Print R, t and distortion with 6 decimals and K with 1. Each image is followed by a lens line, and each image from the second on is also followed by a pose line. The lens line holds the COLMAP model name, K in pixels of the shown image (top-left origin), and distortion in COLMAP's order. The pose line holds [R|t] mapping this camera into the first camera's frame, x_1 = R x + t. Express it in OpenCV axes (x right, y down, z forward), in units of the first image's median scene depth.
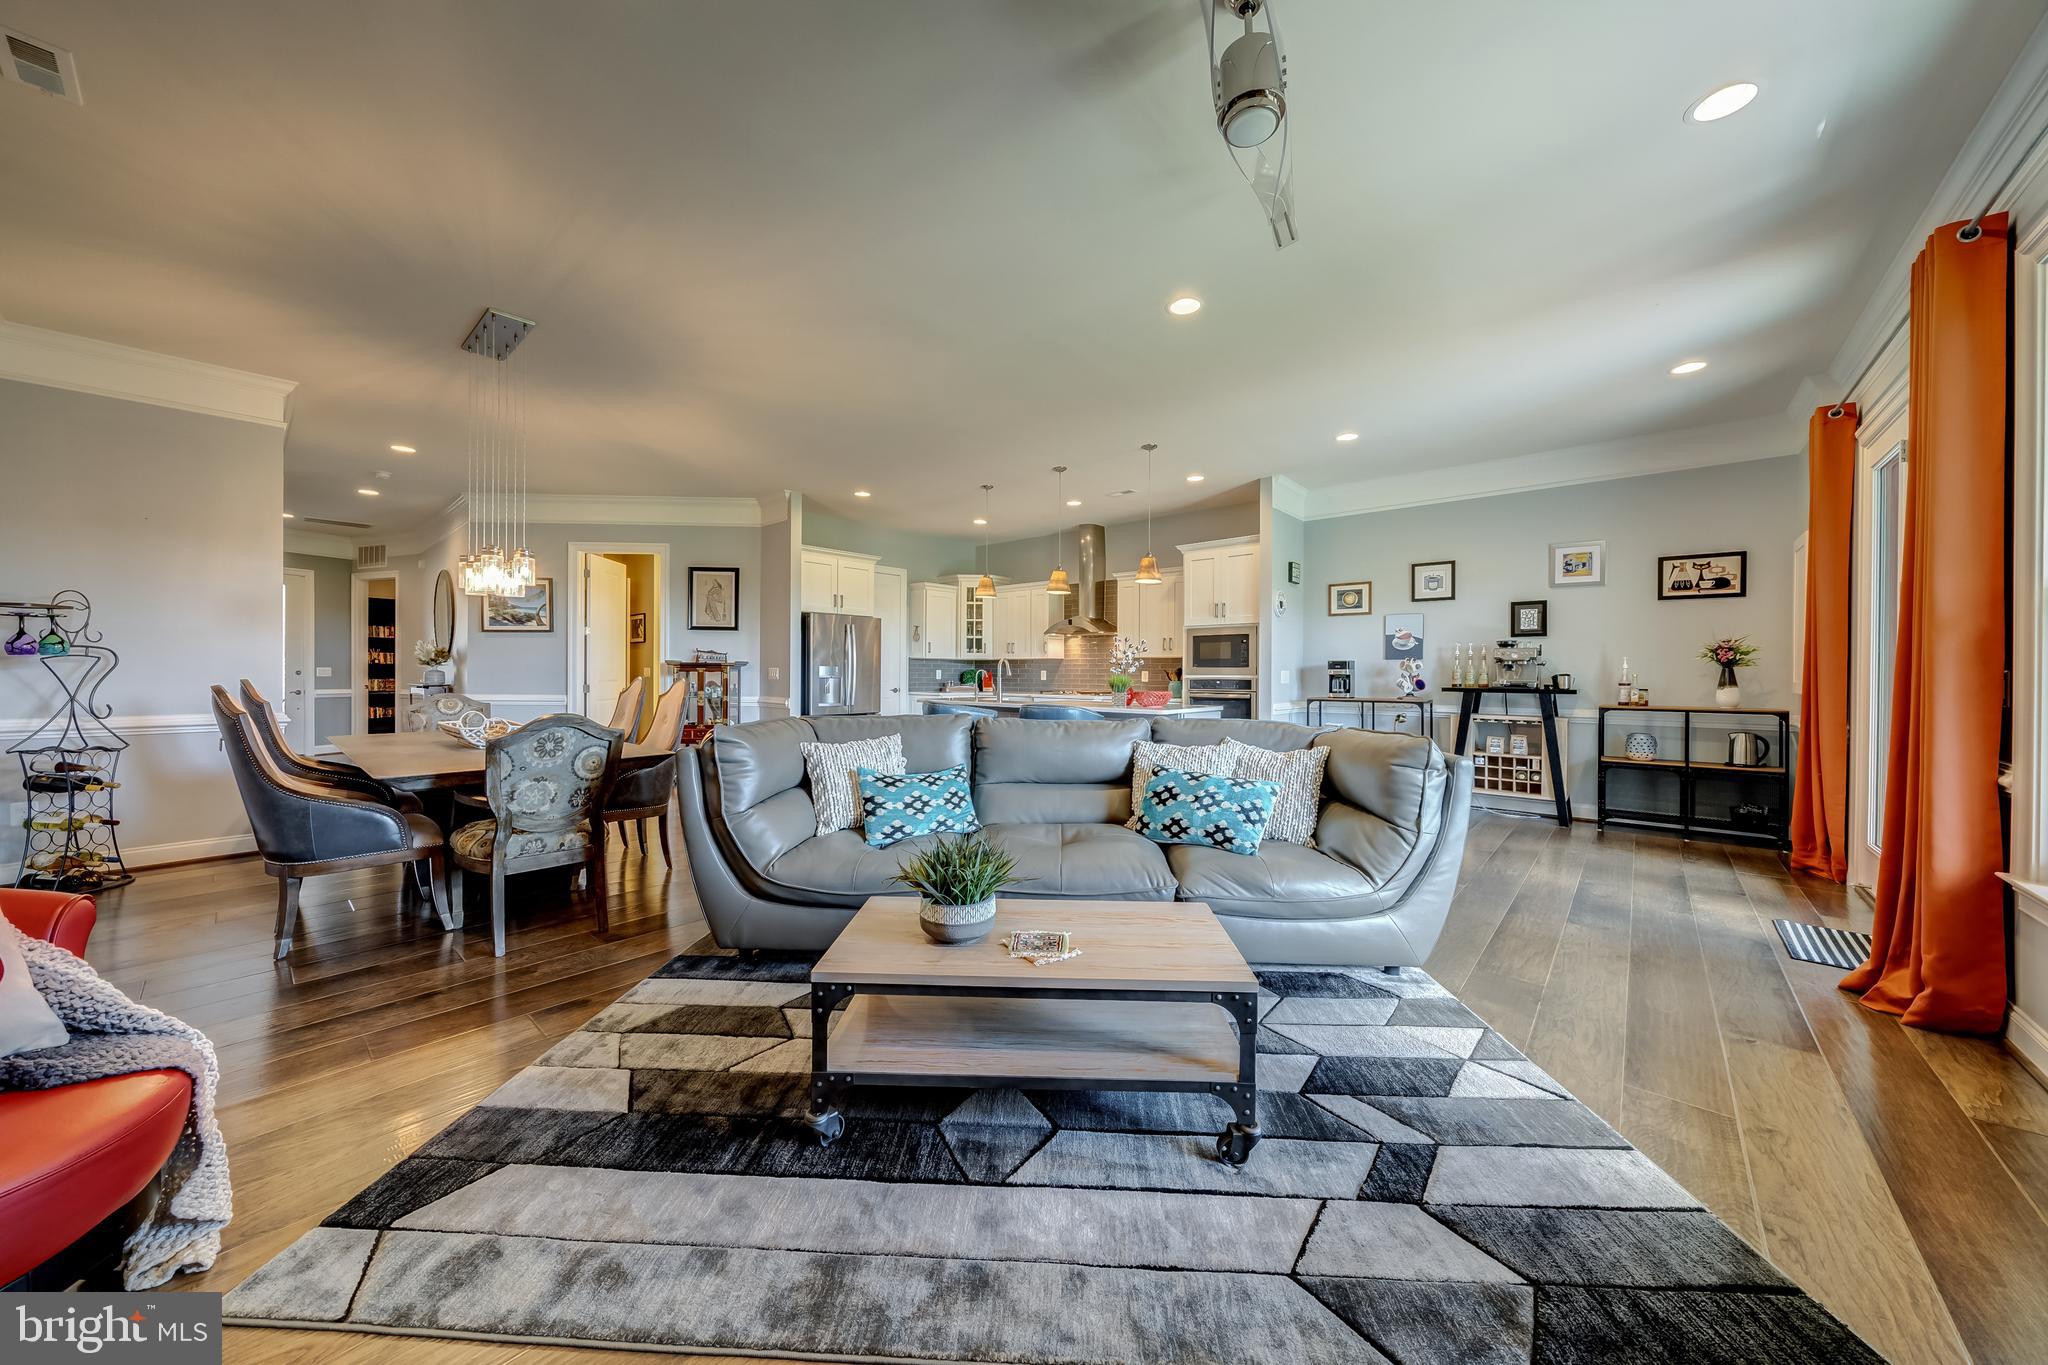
lens RADIAL K [[711.7, 0, 999.0], [0, 711.7, 666.2], [0, 0, 1]] dist [-0.008270, 0.000242]
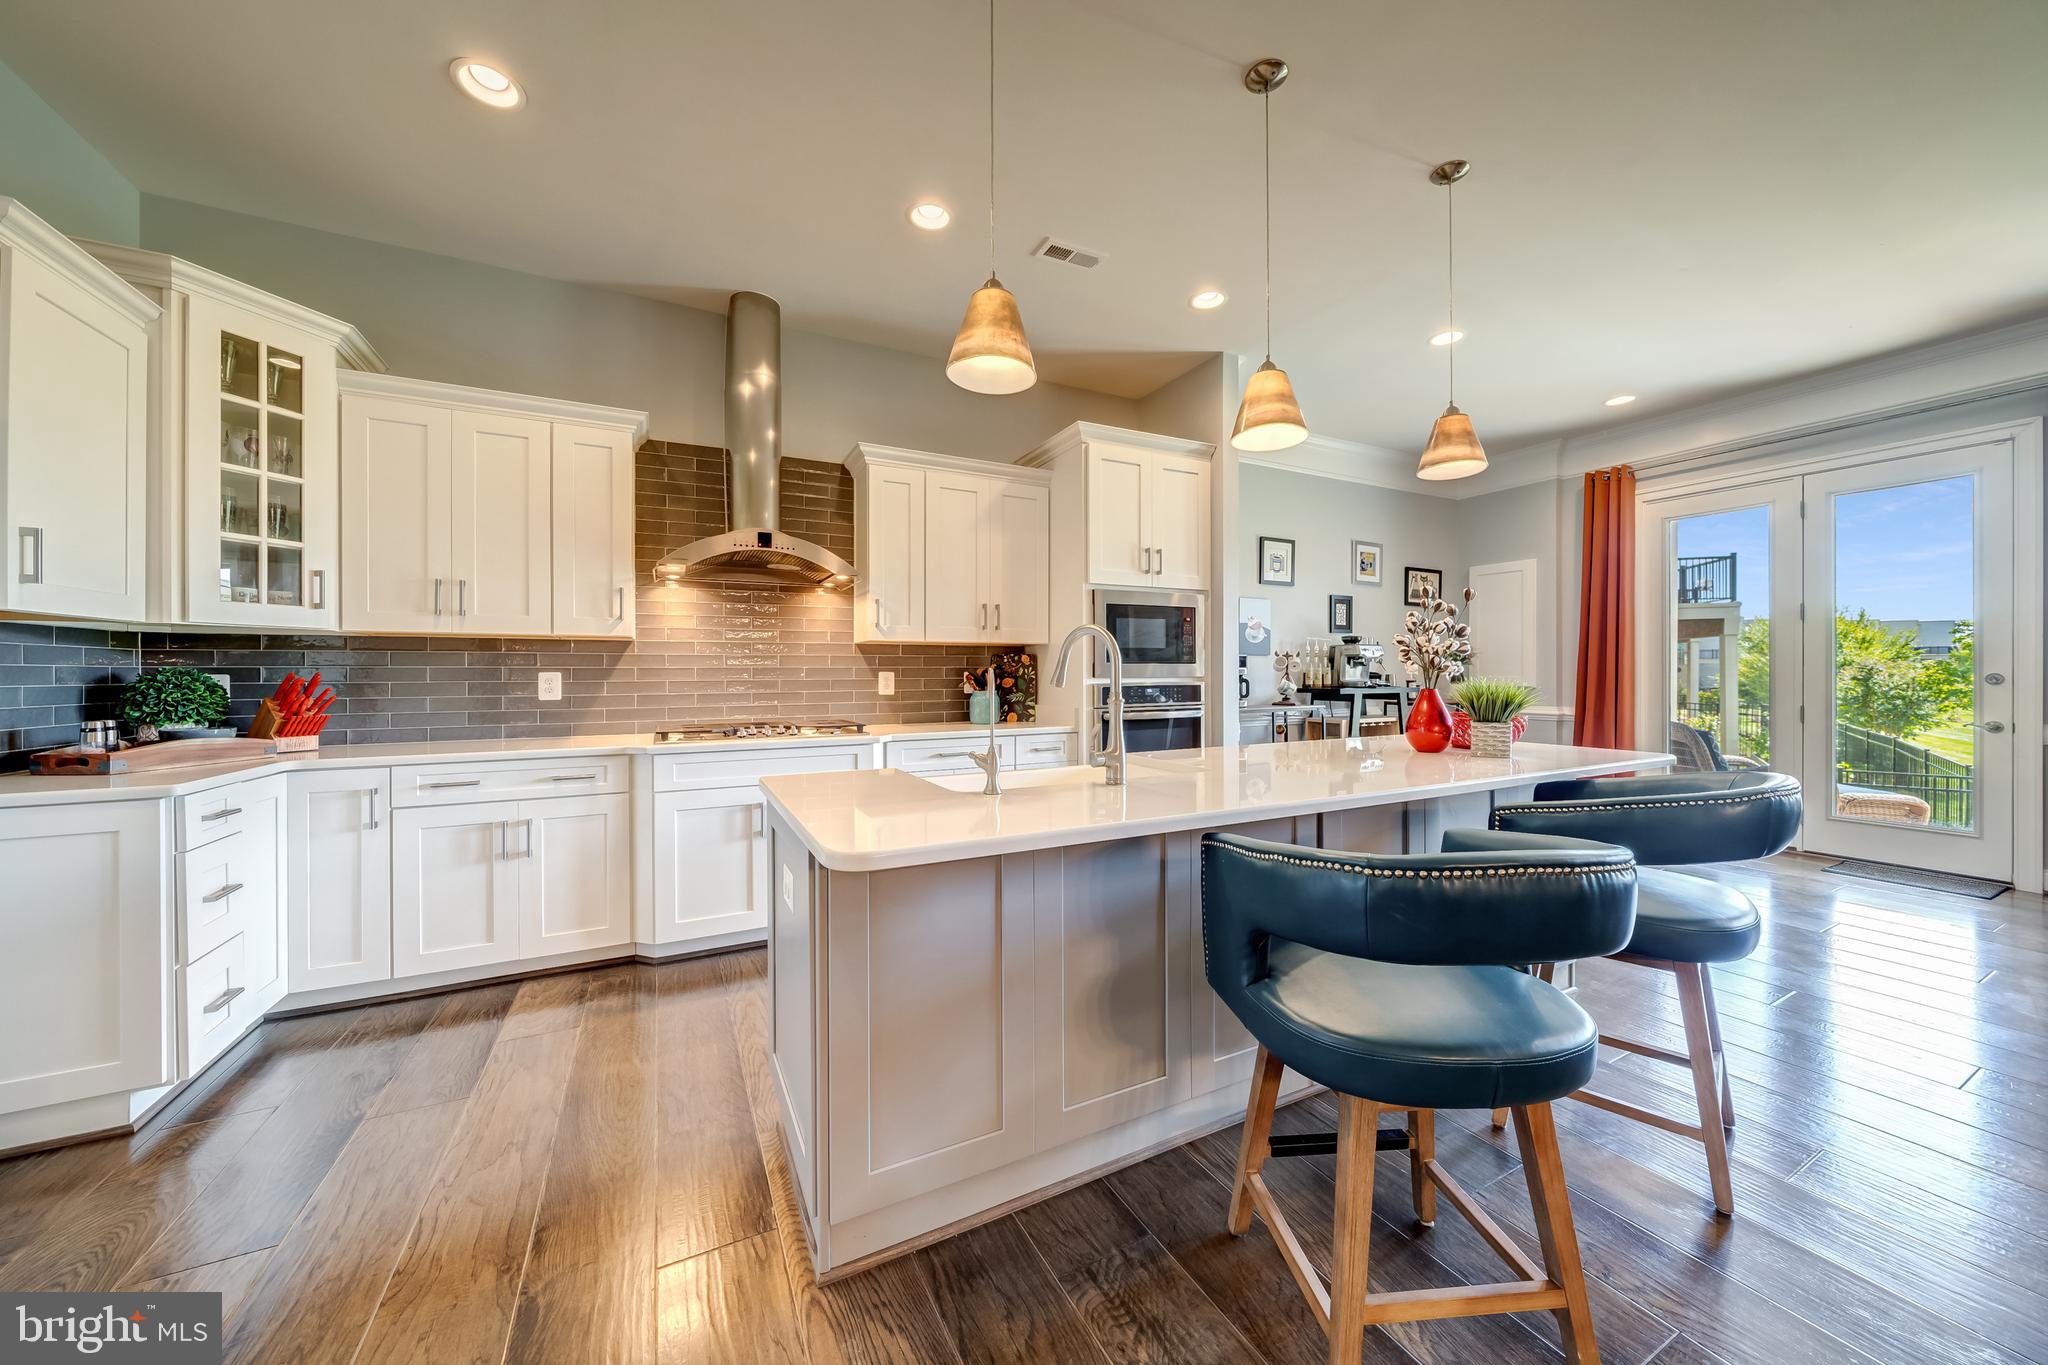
lens RADIAL K [[711.7, 0, 1005.0], [0, 711.7, 673.1], [0, 0, 1]] dist [-0.008270, 0.000242]
pose [[0.338149, -0.006691, 0.941069, -0.254856], [-0.002504, 0.999965, 0.008010, 0.004497], [-0.941089, -0.005065, 0.338121, 0.935673]]
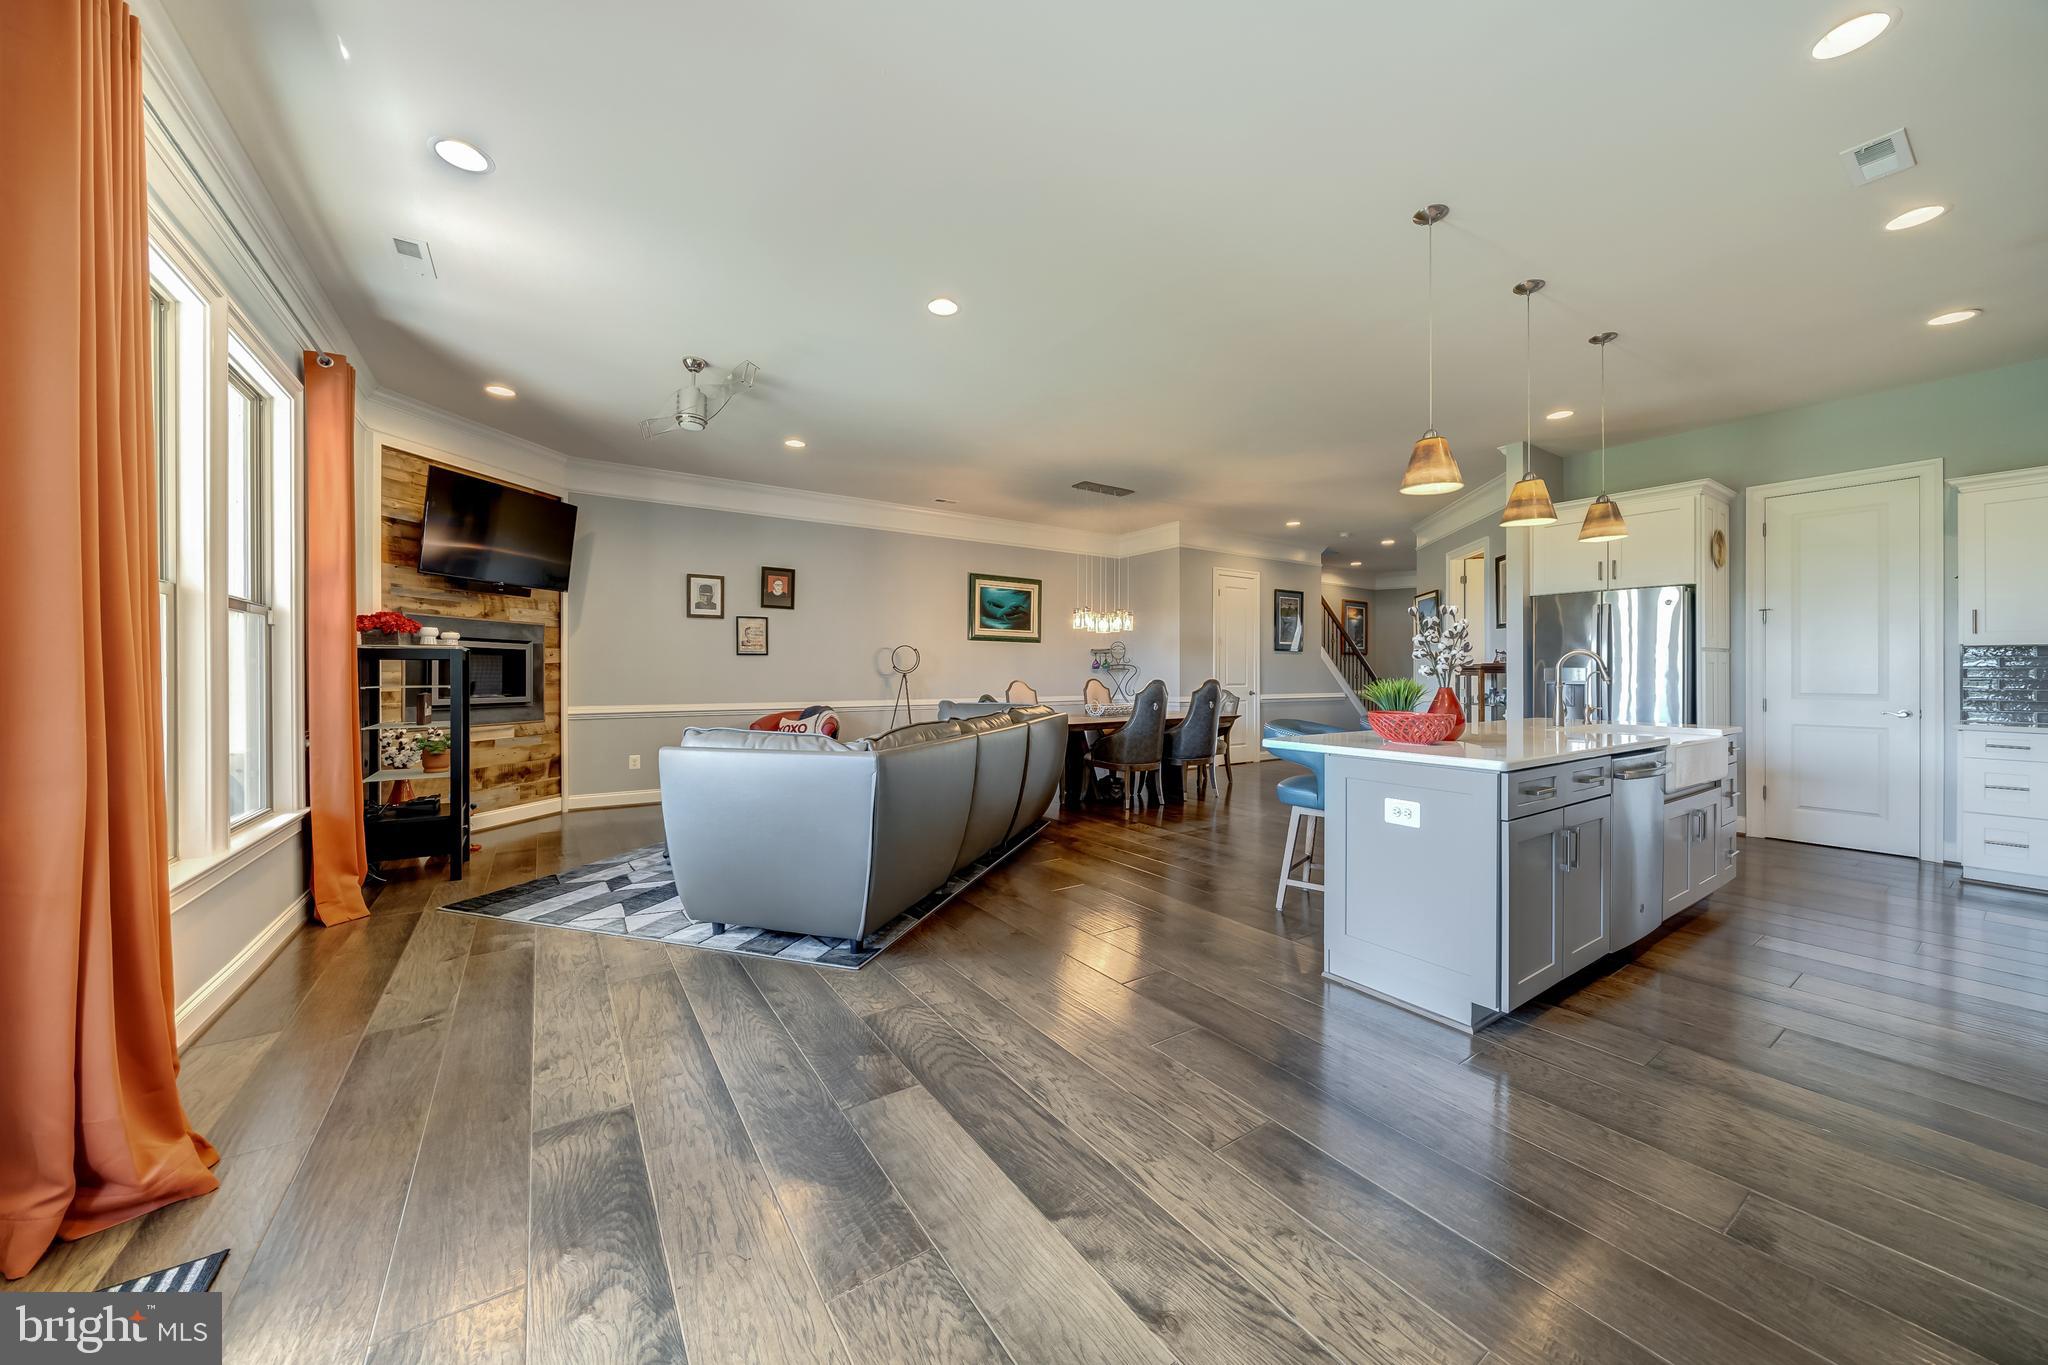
lens RADIAL K [[711.7, 0, 1091.6], [0, 711.7, 671.4], [0, 0, 1]] dist [-0.008270, 0.000242]
pose [[-0.173340, -0.004505, -0.984852, 0.621345], [0.009620, 0.999934, -0.006267, 0.003015], [0.984815, -0.010560, -0.173285, 0.698985]]
